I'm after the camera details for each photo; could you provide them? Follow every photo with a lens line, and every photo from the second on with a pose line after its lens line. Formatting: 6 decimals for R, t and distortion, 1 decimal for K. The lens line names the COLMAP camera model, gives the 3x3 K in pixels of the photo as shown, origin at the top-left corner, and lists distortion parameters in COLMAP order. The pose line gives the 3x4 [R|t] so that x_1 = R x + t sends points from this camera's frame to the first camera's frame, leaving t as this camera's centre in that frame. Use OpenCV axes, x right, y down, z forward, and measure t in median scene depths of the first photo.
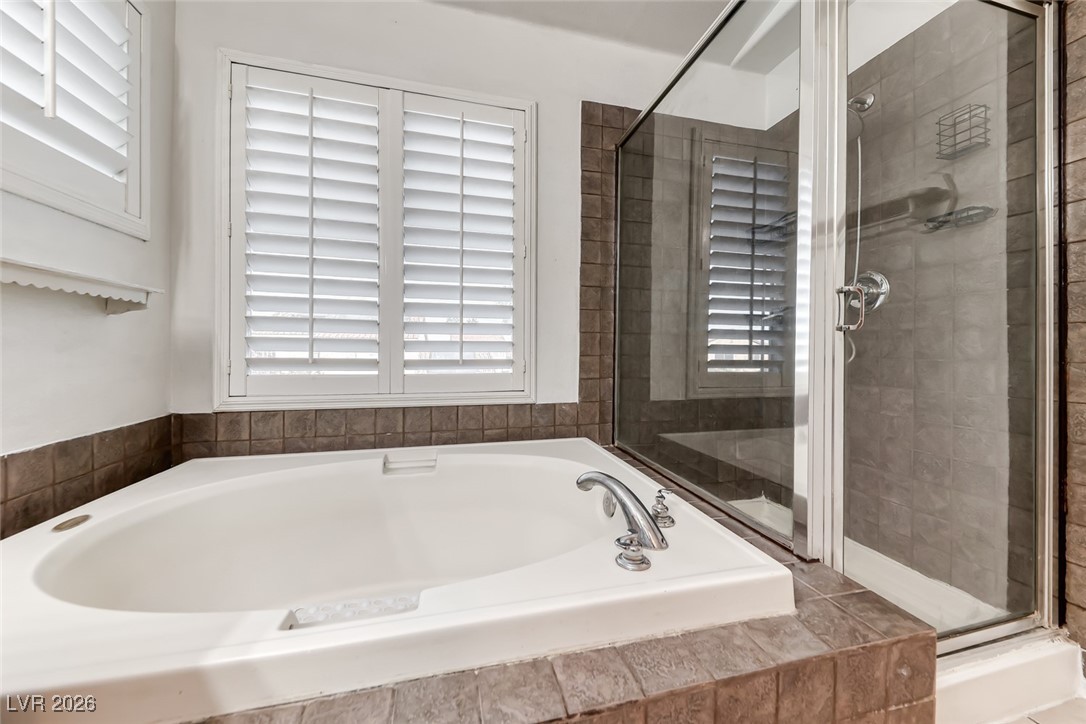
lens RADIAL K [[369.6, 0, 542.5], [0, 369.6, 349.8], [0, 0, 1]] dist [0.000588, 0.000015]
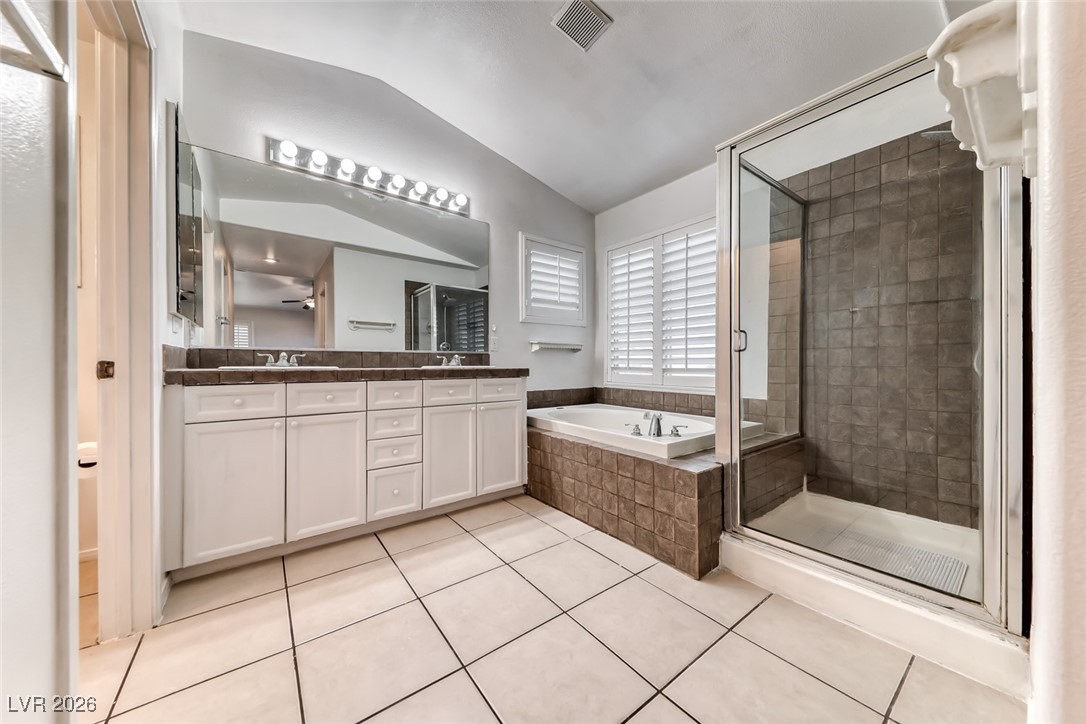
lens RADIAL K [[376.3, 0, 543.0], [0, 376.3, 362.0], [0, 0, 1]] dist [0.000212, 0.000003]
pose [[0.393719, -0.008426, -0.919192, 1.298613], [0.006039, 0.999960, -0.006580, 0.003741], [0.919211, -0.002960, 0.393755, -0.416499]]
